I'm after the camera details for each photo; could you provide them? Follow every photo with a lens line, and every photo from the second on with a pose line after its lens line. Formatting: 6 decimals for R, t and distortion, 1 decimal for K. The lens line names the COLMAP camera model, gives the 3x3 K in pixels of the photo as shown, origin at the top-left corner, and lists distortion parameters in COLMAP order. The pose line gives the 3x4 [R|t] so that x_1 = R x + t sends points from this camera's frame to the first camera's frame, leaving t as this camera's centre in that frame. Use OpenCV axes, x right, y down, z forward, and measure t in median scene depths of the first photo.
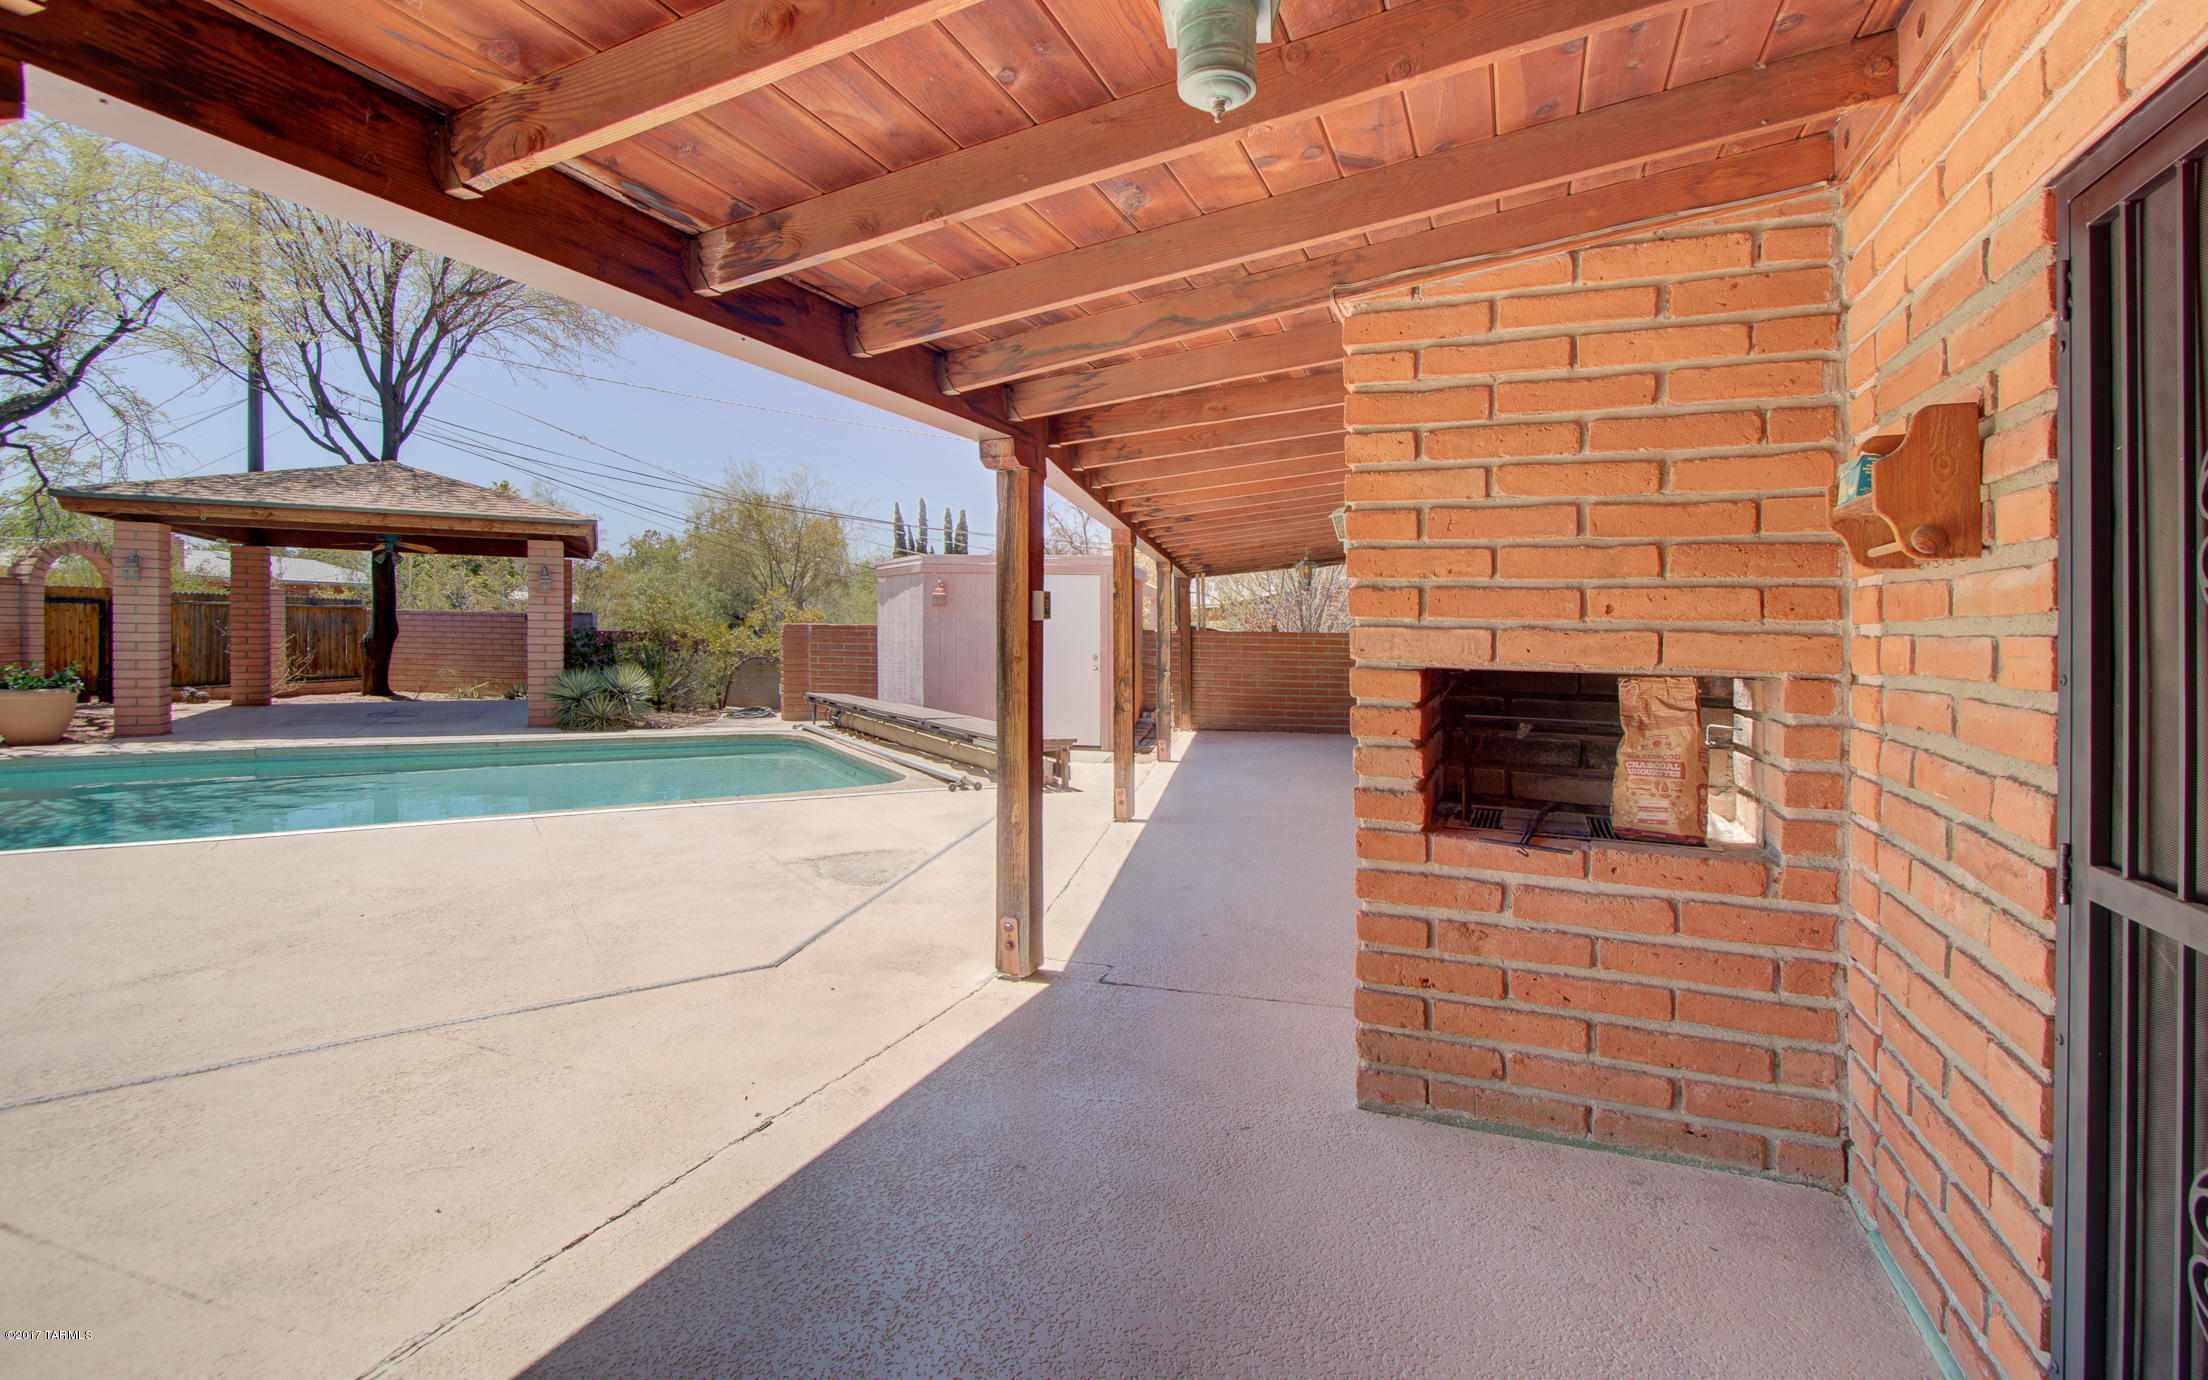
lens RADIAL K [[1041.4, 0, 1104.9], [0, 1041.4, 639.3], [0, 0, 1]] dist [0.000062, 0.000010]
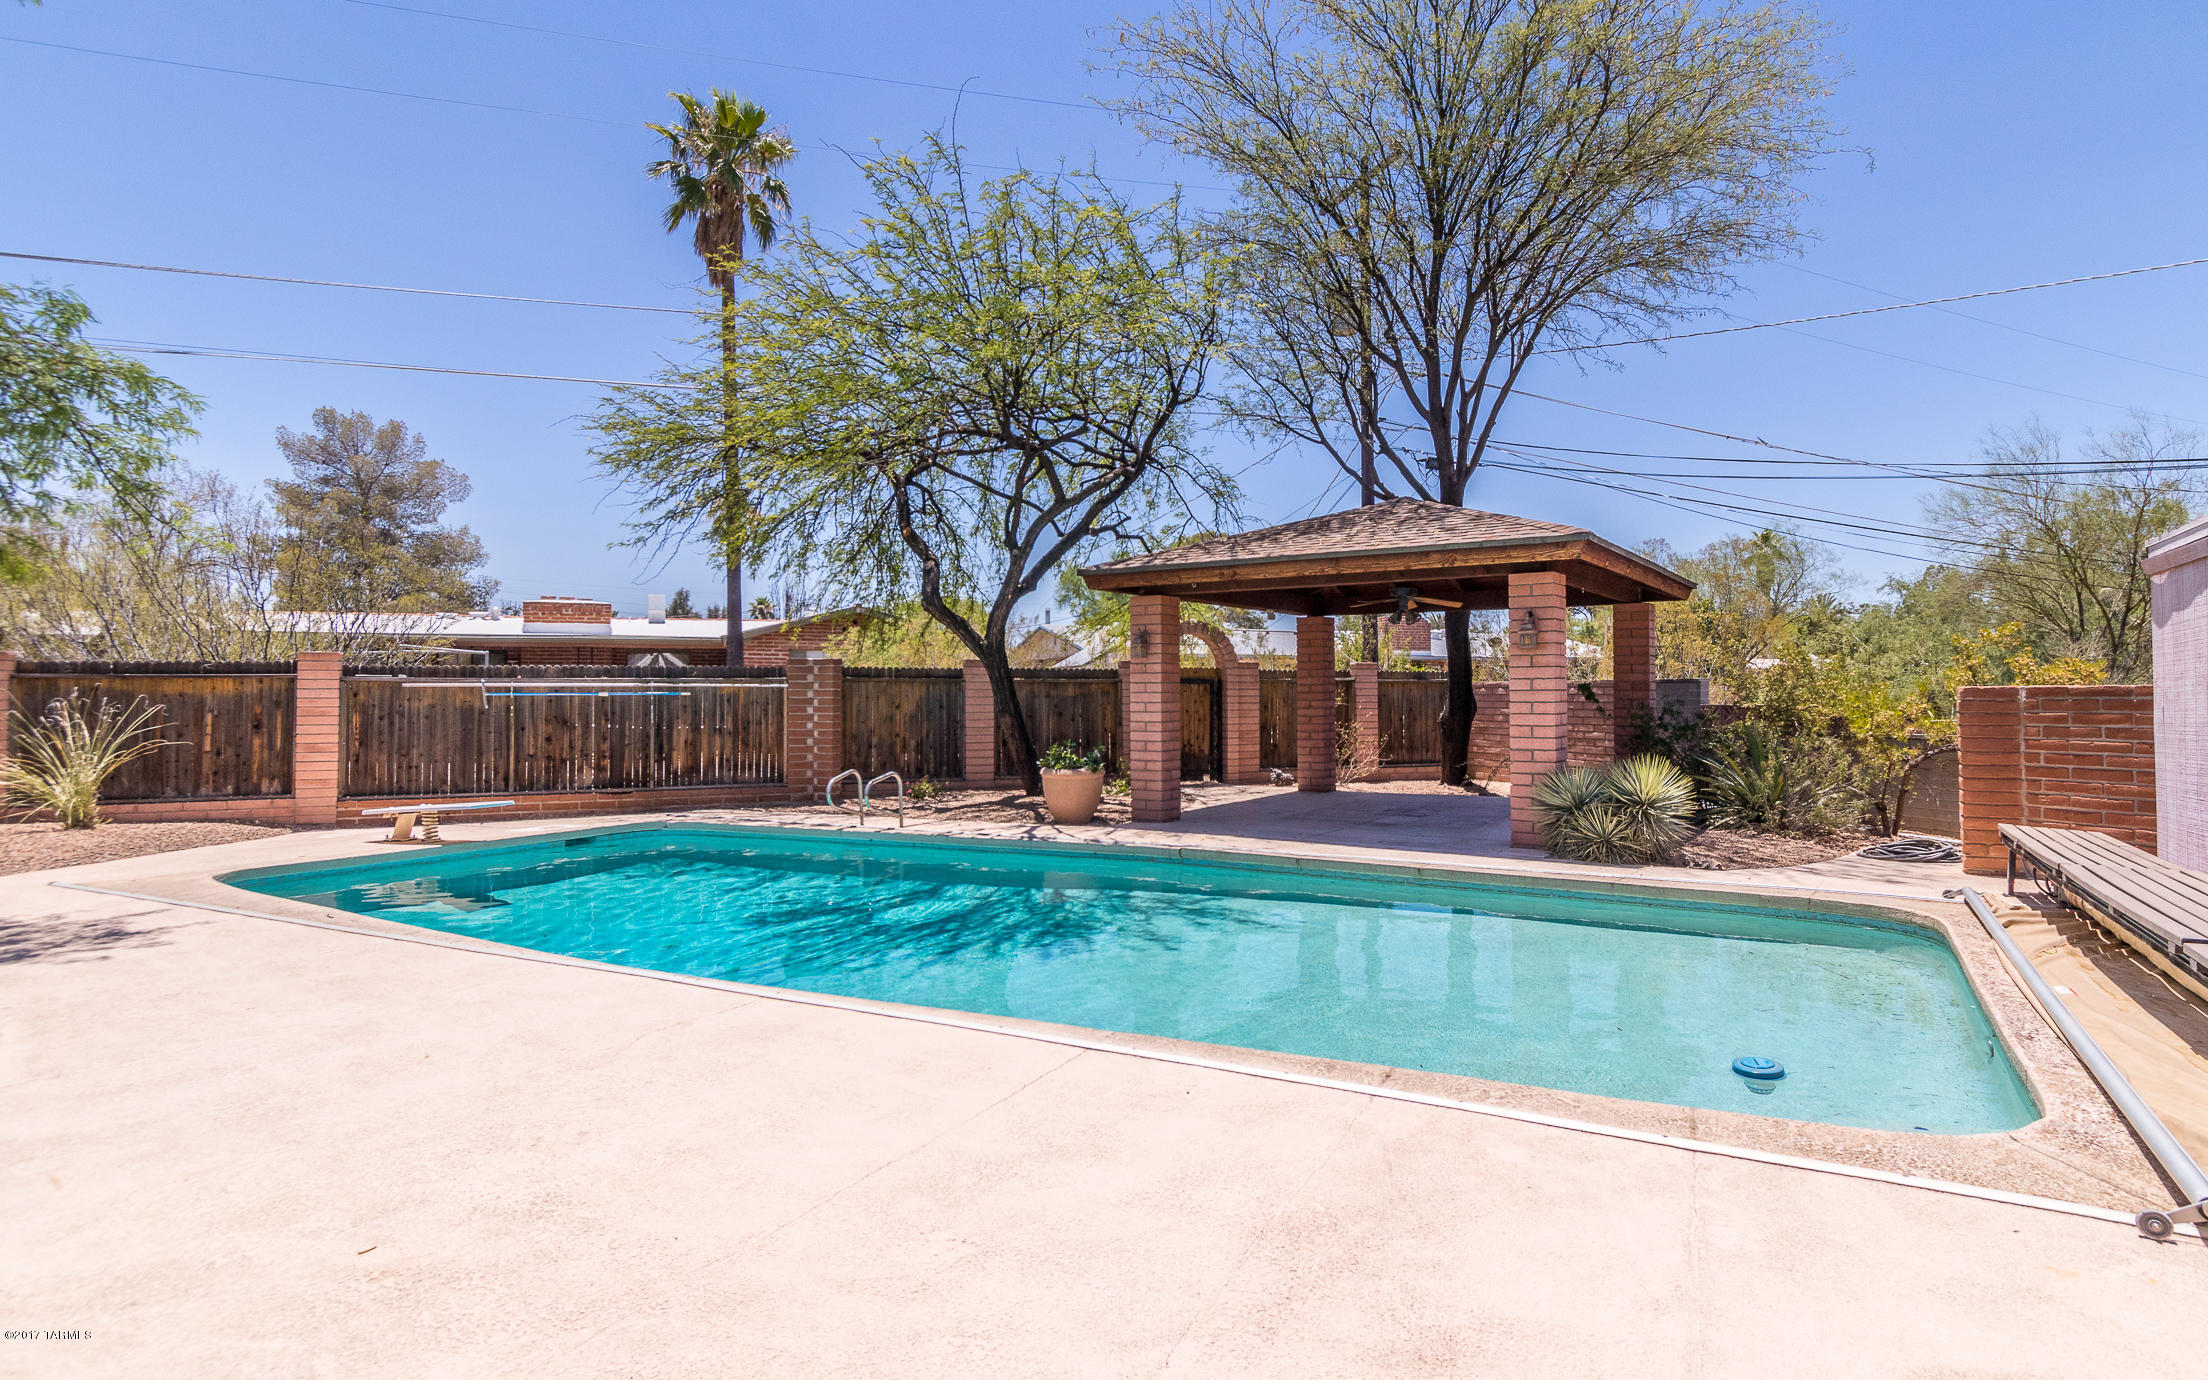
lens RADIAL K [[1203.7, 0, 1104.0], [0, 1203.7, 690.0], [0, 0, 1]] dist [-0.002265, -0.001284]
pose [[0.494649, -0.021885, -0.868817, 0.004629], [0.002463, 0.999714, -0.023781, -0.000547], [0.869089, 0.009623, 0.494561, 0.365192]]
